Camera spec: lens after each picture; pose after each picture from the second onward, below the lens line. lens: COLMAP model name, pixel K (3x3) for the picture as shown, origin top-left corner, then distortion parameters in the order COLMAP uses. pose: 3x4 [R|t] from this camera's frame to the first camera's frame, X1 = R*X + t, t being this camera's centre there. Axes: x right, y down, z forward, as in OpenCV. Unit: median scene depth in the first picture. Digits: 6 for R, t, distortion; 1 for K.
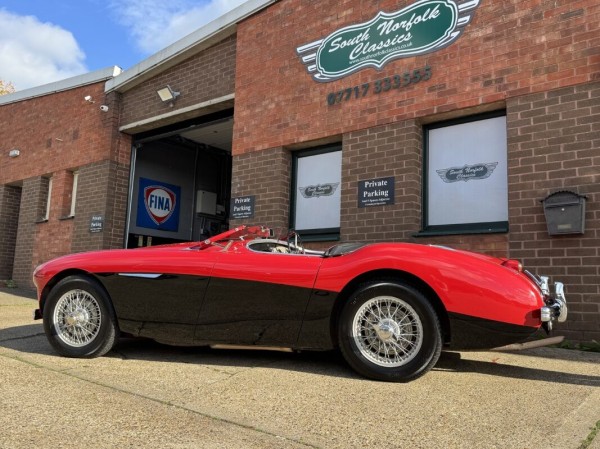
lens RADIAL K [[505.0, 0, 299.7], [0, 505.0, 236.9], [0, 0, 1]] dist [0.152491, -0.265679]
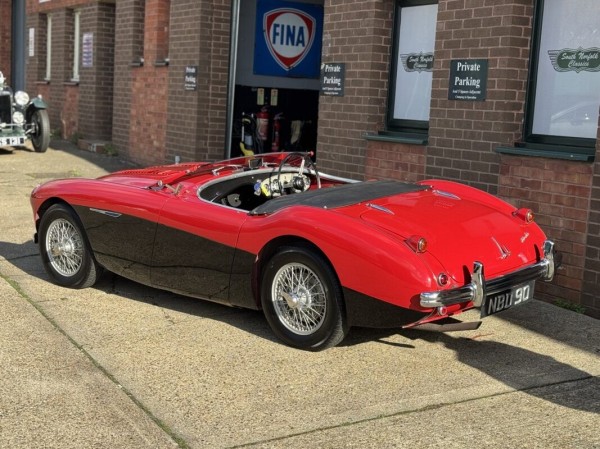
lens RADIAL K [[1022.2, 0, 300.0], [0, 1022.2, 224.5], [0, 0, 1]] dist [0.130424, 0.017810]
pose [[0.912550, 0.065053, -0.403758, 0.501906], [0.022585, 0.977744, 0.208580, -0.186170], [0.408341, -0.199459, 0.890771, -0.356309]]
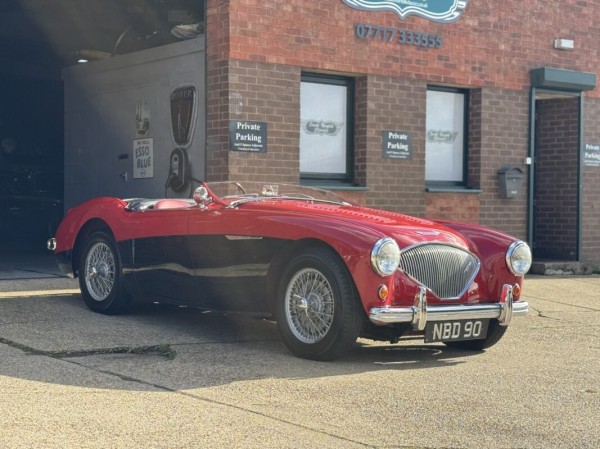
lens RADIAL K [[1022.2, 0, 300.0], [0, 1022.2, 224.5], [0, 0, 1]] dist [0.130424, 0.017810]
pose [[0.246404, -0.062567, 0.967146, -1.836386], [-0.126973, 0.987229, 0.096216, -0.100091], [-0.960814, -0.146509, 0.235312, 0.663278]]
